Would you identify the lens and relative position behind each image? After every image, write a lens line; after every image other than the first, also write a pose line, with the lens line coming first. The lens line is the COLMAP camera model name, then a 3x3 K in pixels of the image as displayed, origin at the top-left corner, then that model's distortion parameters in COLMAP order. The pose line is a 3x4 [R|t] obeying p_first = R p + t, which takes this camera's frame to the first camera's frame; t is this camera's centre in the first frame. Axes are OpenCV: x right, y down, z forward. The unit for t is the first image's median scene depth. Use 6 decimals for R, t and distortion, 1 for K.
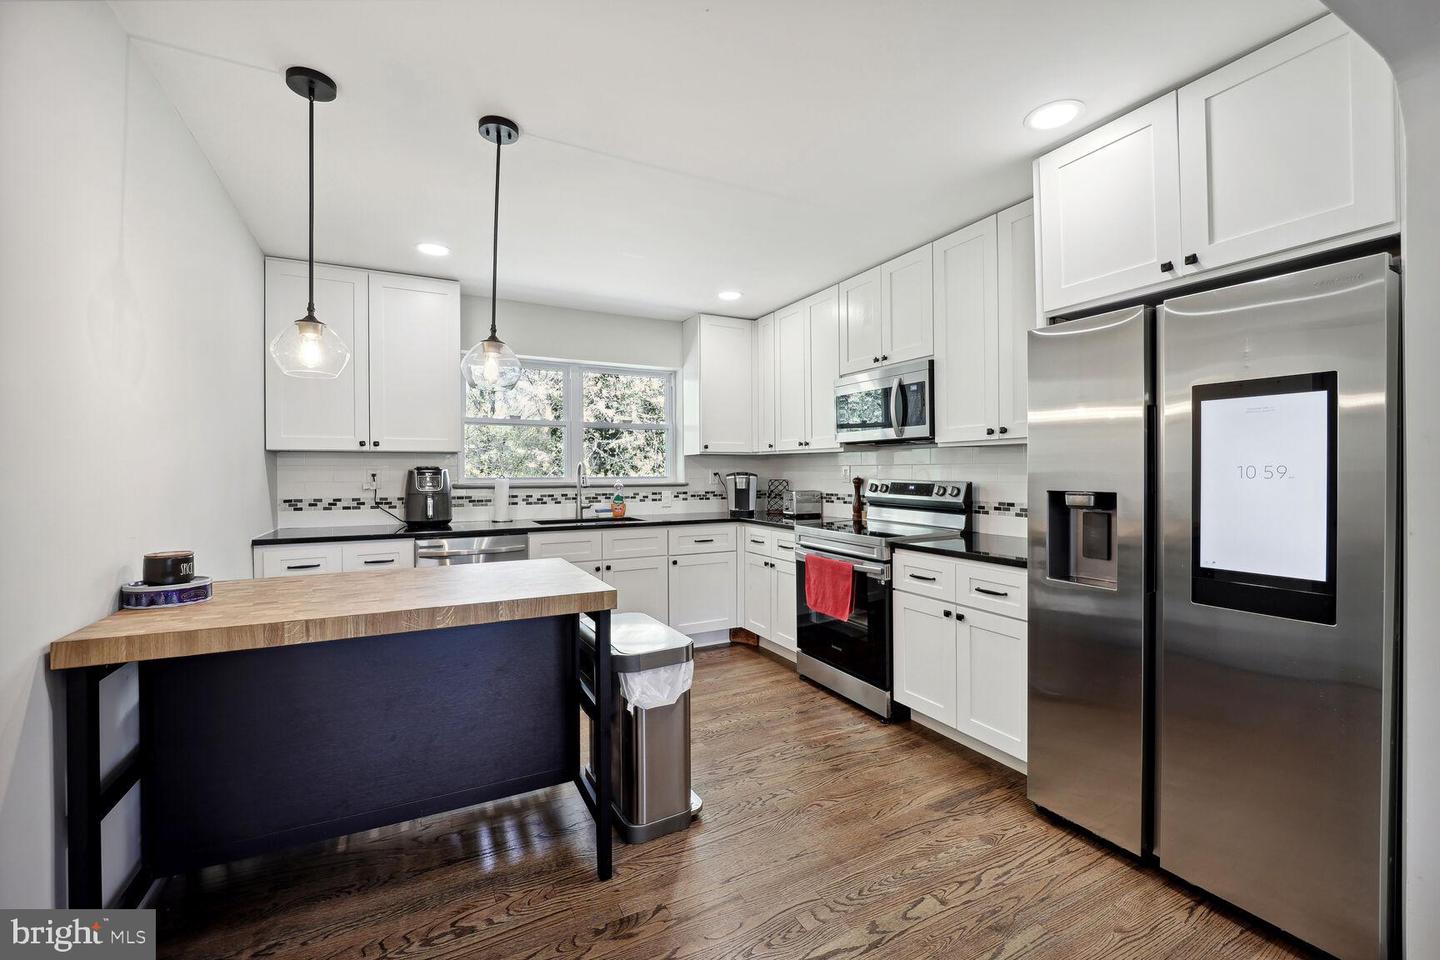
lens RADIAL K [[581.5, 0, 720.0], [0, 581.5, 480.0], [0, 0, 1]] dist [-0.017016, -0.000298]
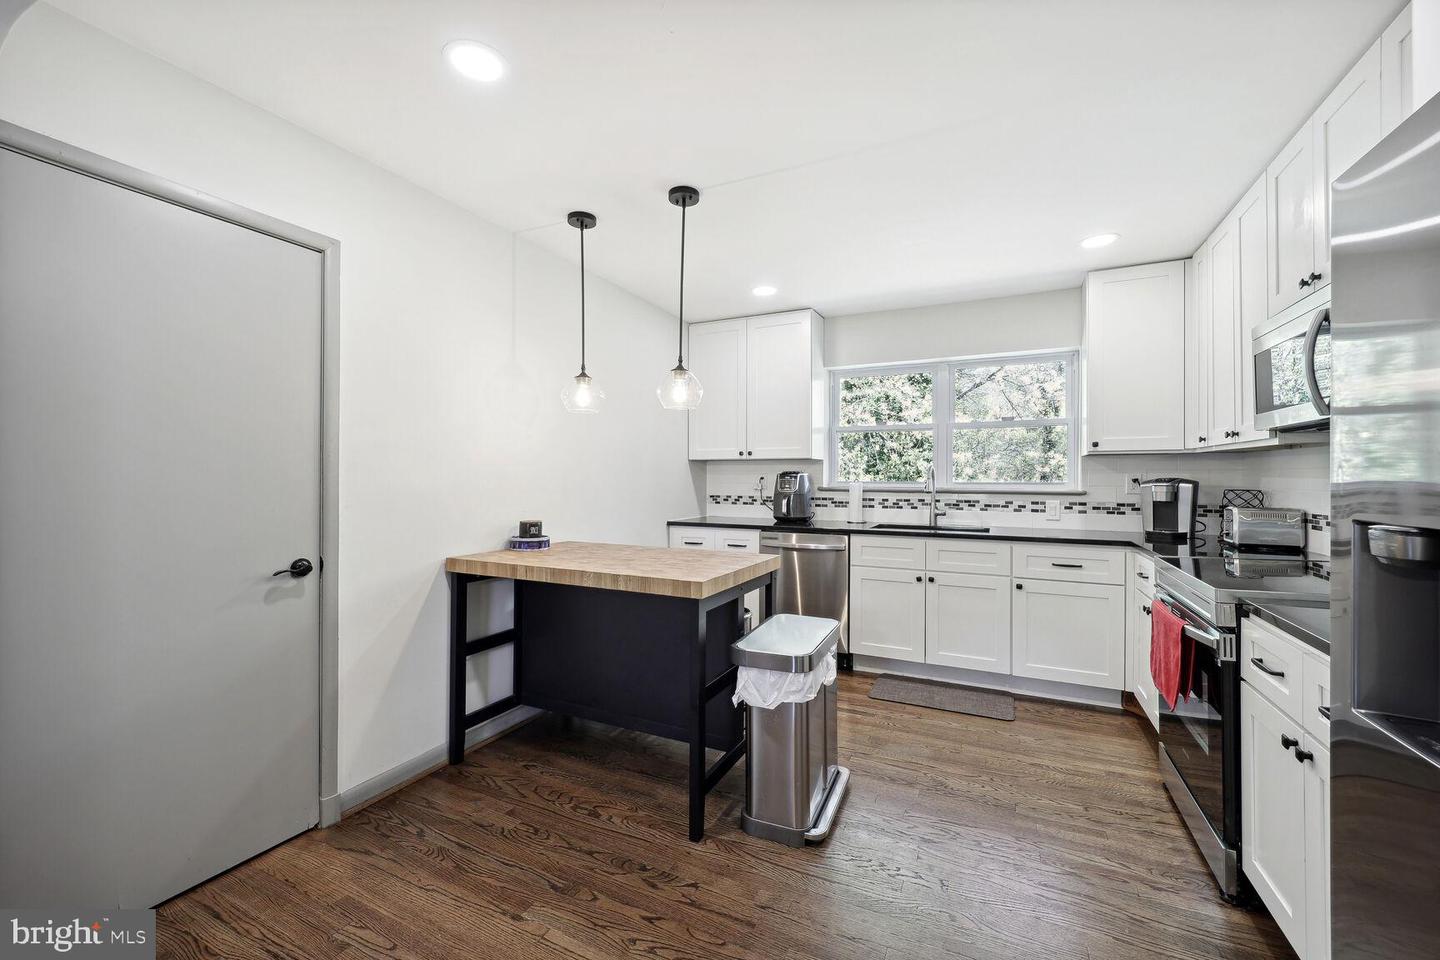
lens RADIAL K [[578.3, 0, 720.0], [0, 578.3, 480.0], [0, 0, 1]] dist [-0.000749, -0.000152]
pose [[0.595406, 0.009270, -0.803372, 0.353474], [-0.016415, 0.999865, -0.000629, -0.002144], [0.803258, 0.013562, 0.595477, 0.179349]]
